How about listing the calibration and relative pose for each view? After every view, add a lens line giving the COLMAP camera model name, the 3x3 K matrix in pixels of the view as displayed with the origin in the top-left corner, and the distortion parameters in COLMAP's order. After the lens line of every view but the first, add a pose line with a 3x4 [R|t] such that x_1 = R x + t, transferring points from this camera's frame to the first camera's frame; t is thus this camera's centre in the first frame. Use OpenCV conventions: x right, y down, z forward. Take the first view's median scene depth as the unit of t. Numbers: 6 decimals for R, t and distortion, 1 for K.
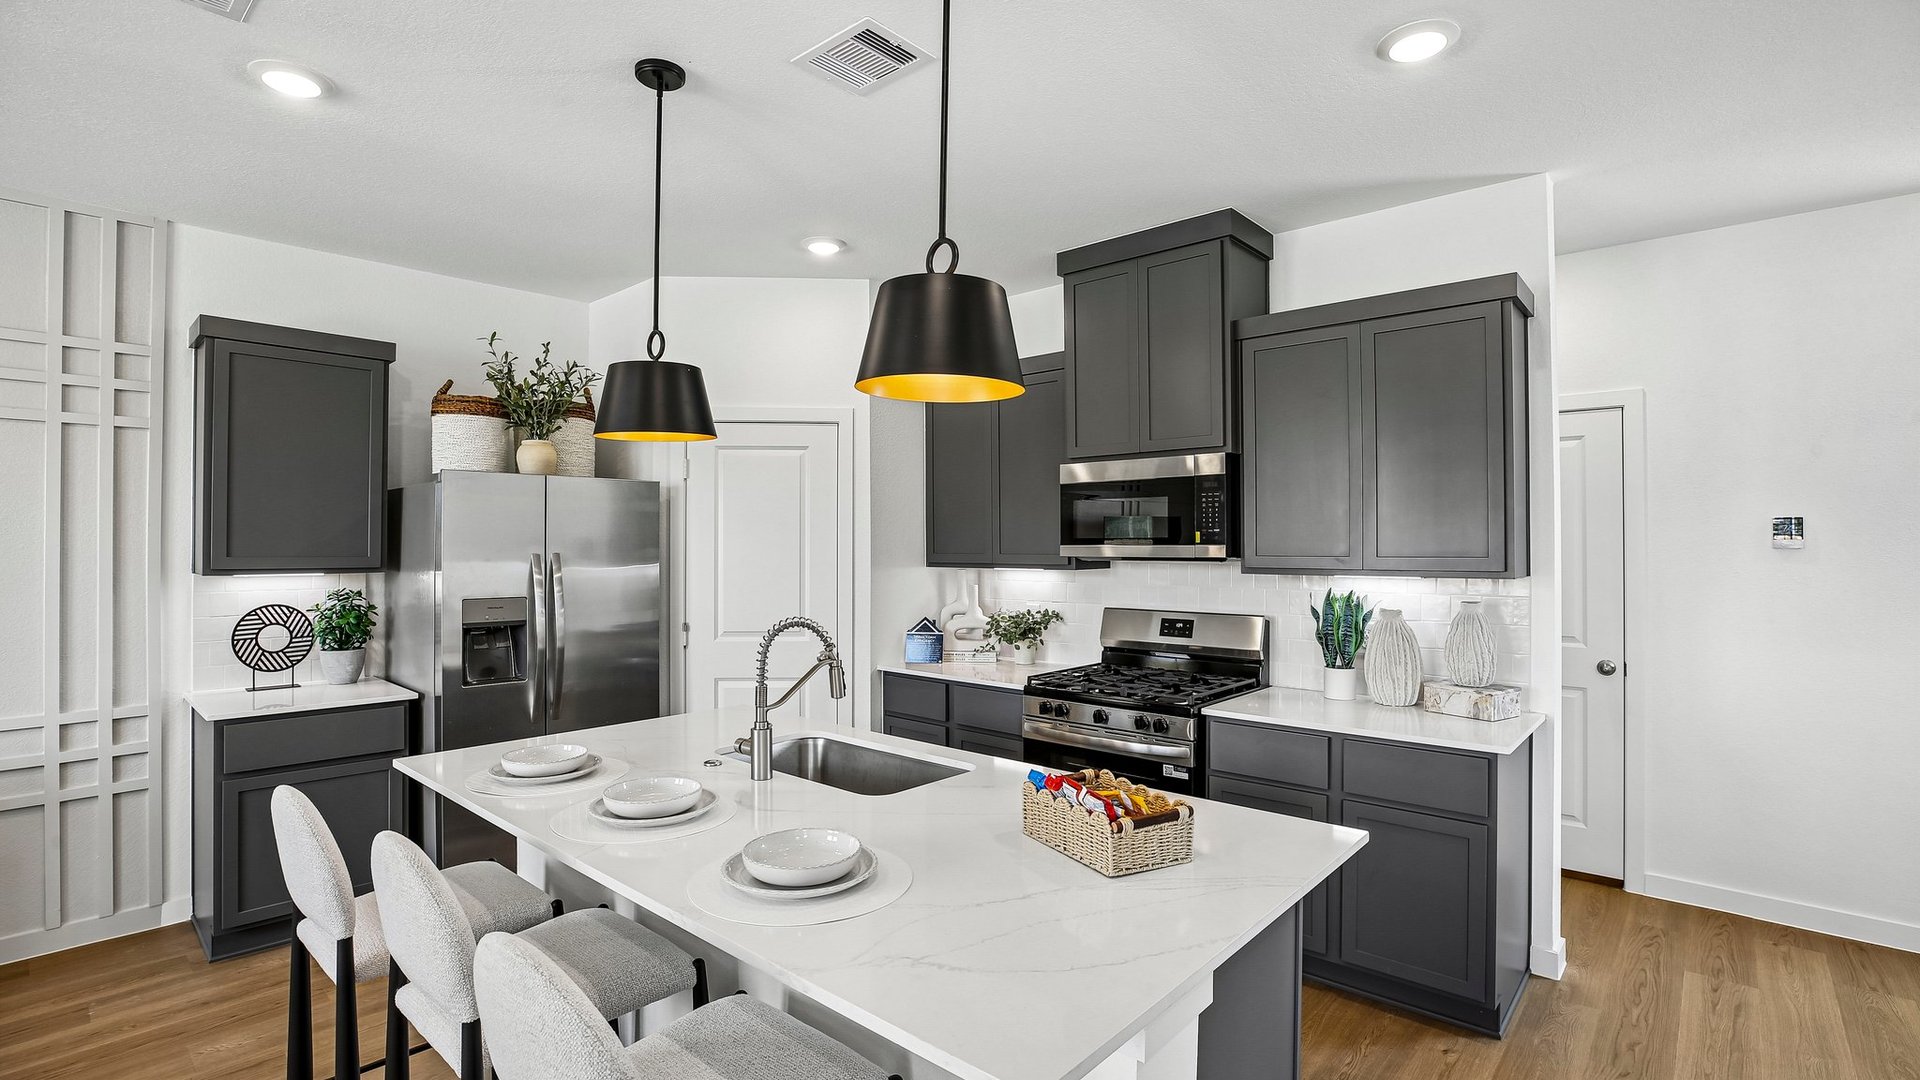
lens RADIAL K [[873.2, 0, 955.7], [0, 873.2, 543.5], [0, 0, 1]] dist [-0.036453, 0.002896]
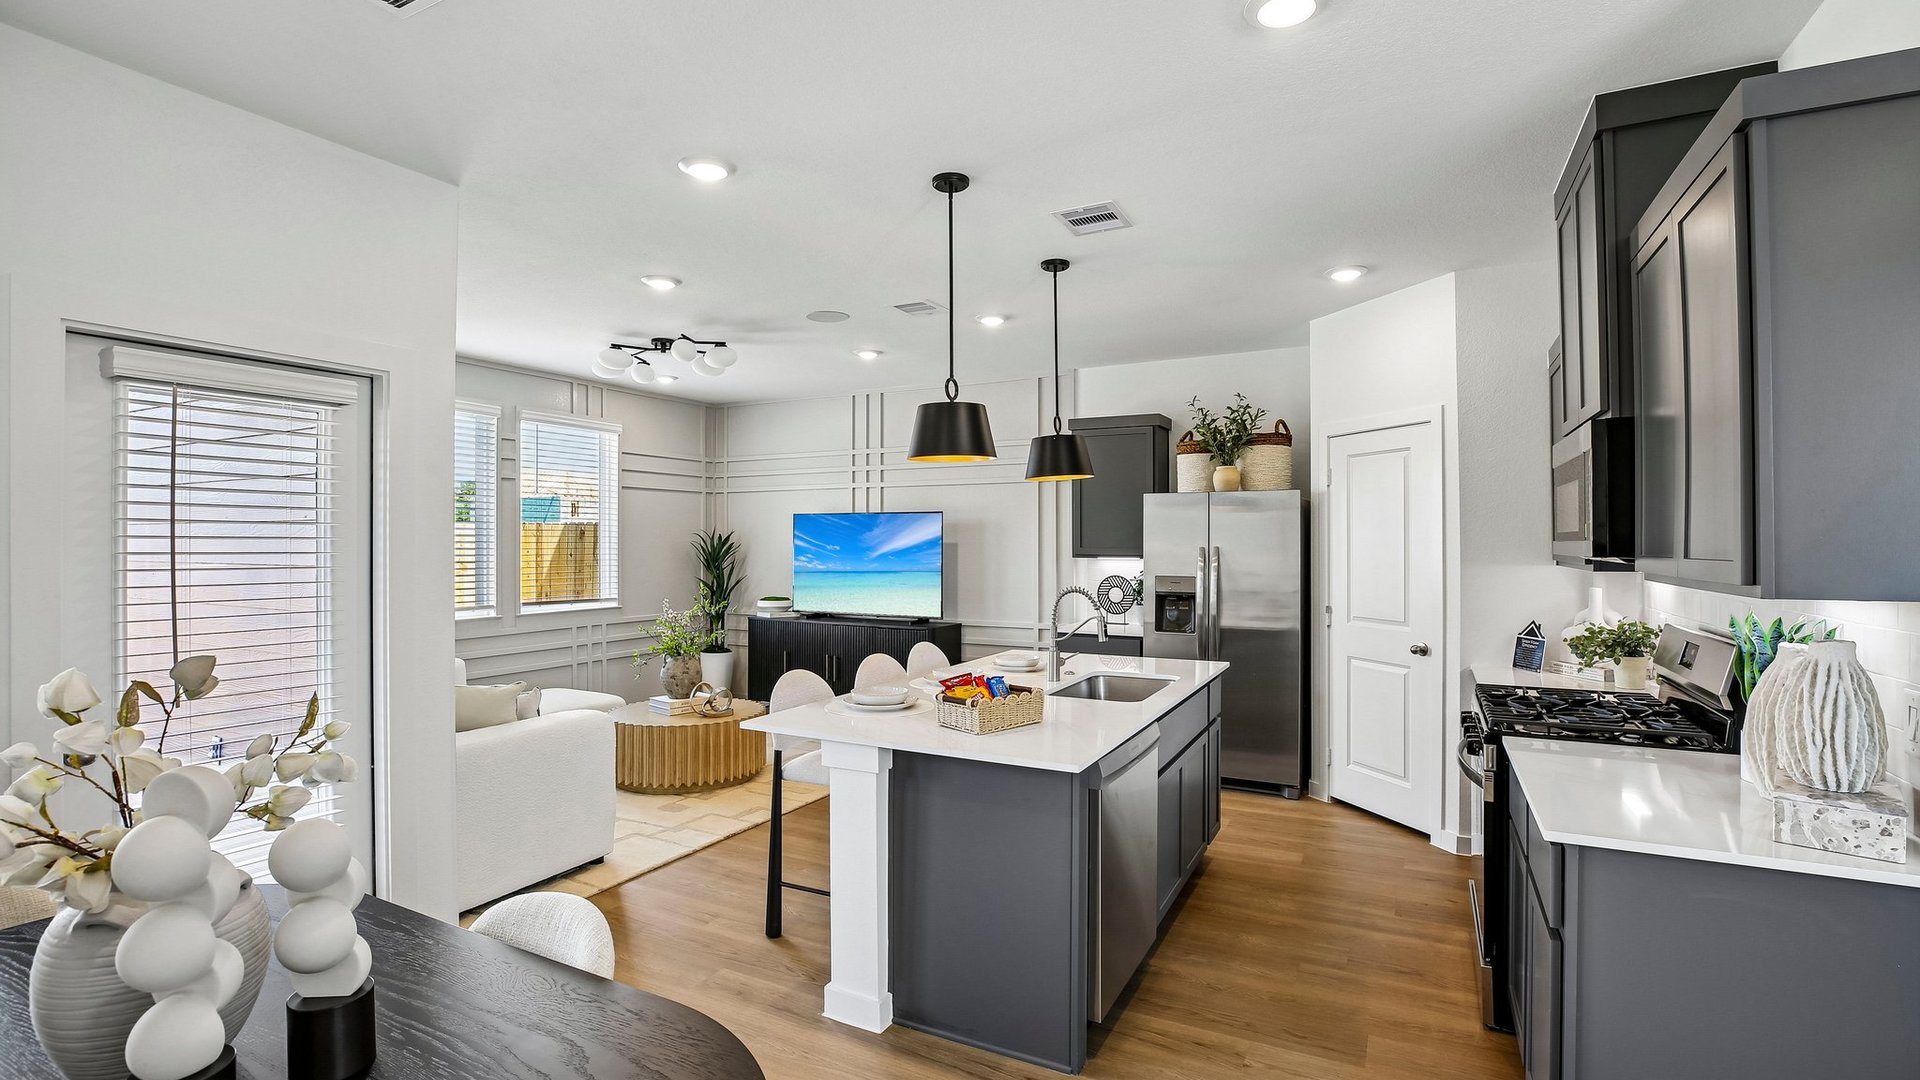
lens RADIAL K [[873.2, 0, 952.8], [0, 873.2, 534.4], [0, 0, 1]] dist [-0.036453, 0.002896]
pose [[0.243815, -0.006507, -0.969800, 0.844874], [0.004291, 0.999975, -0.005630, -0.003504], [0.969812, -0.002789, 0.243837, 0.248172]]
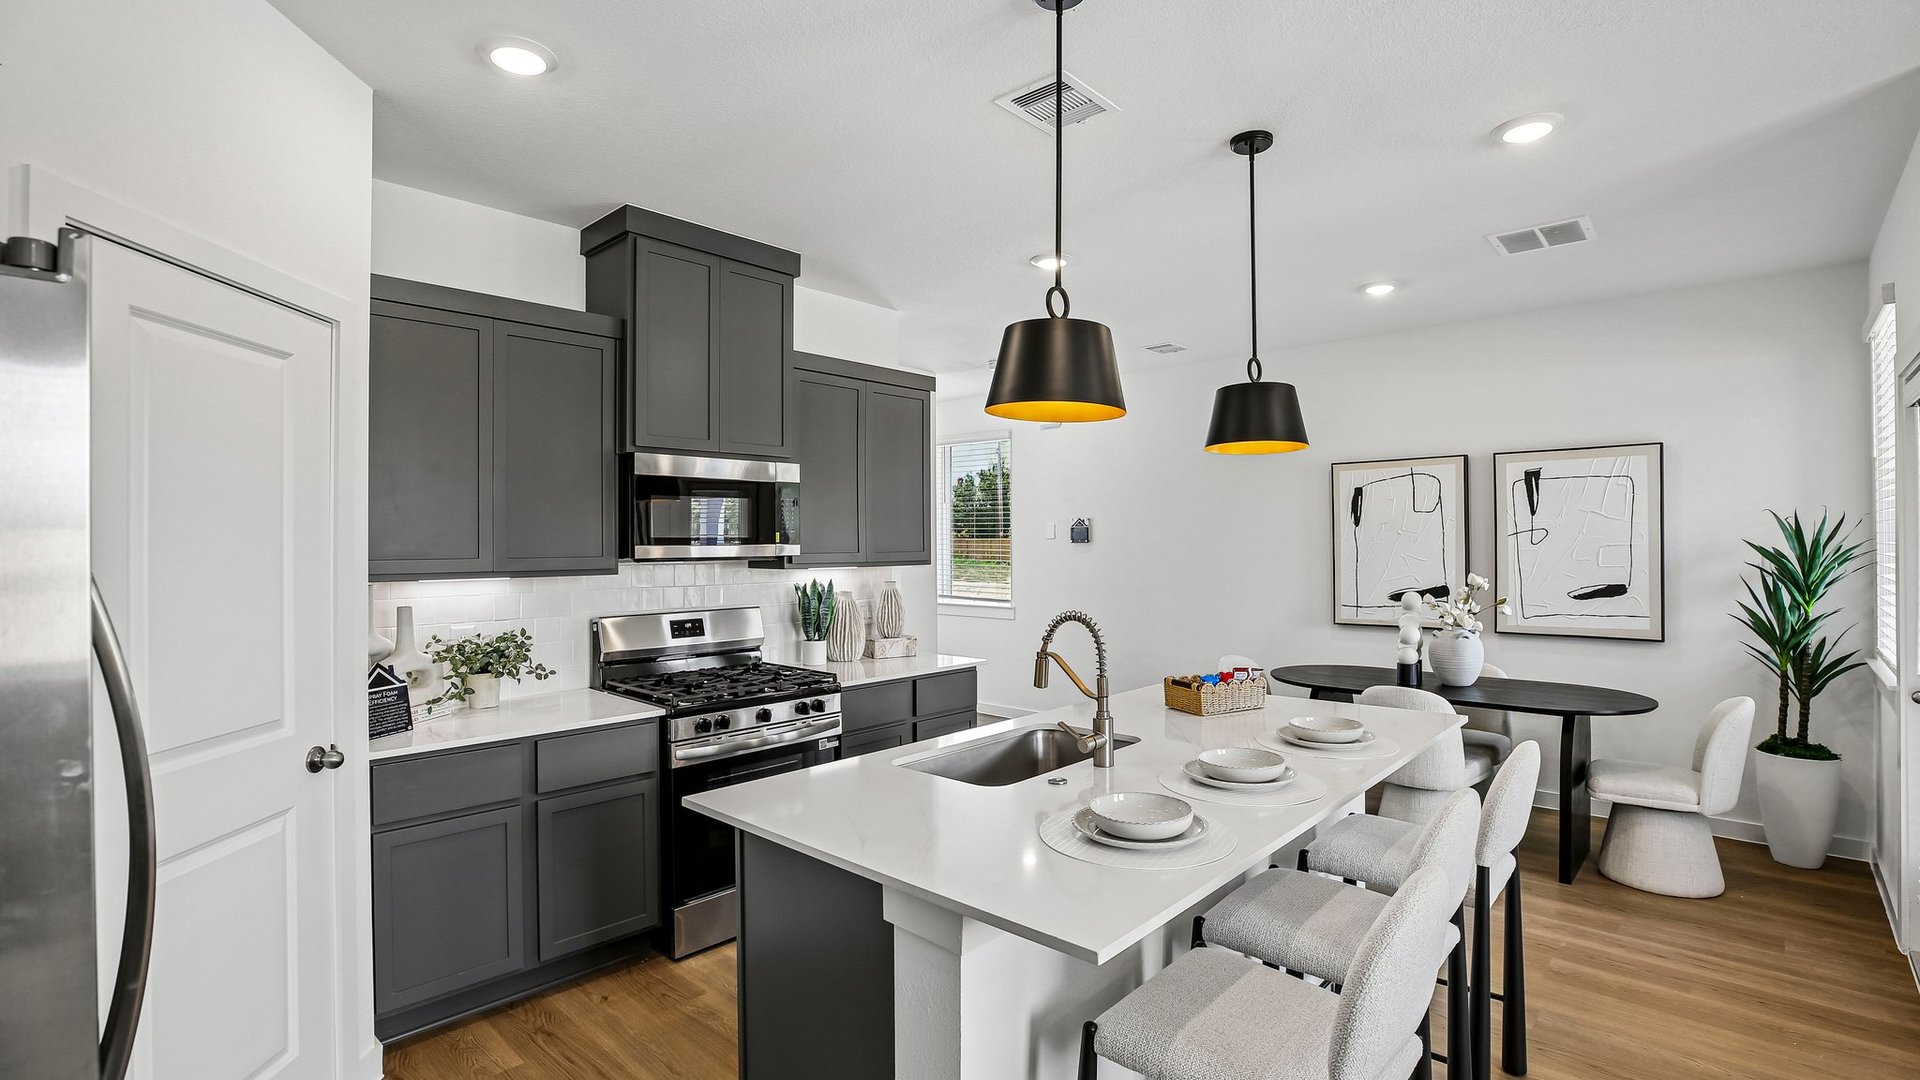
lens RADIAL K [[873.2, 0, 954.1], [0, 873.2, 543.4], [0, 0, 1]] dist [-0.036453, 0.002896]
pose [[0.021821, 0.001926, 0.999760, -0.785173], [0.004770, 0.999987, -0.002031, 0.003249], [-0.999751, 0.004813, 0.021812, 0.715407]]
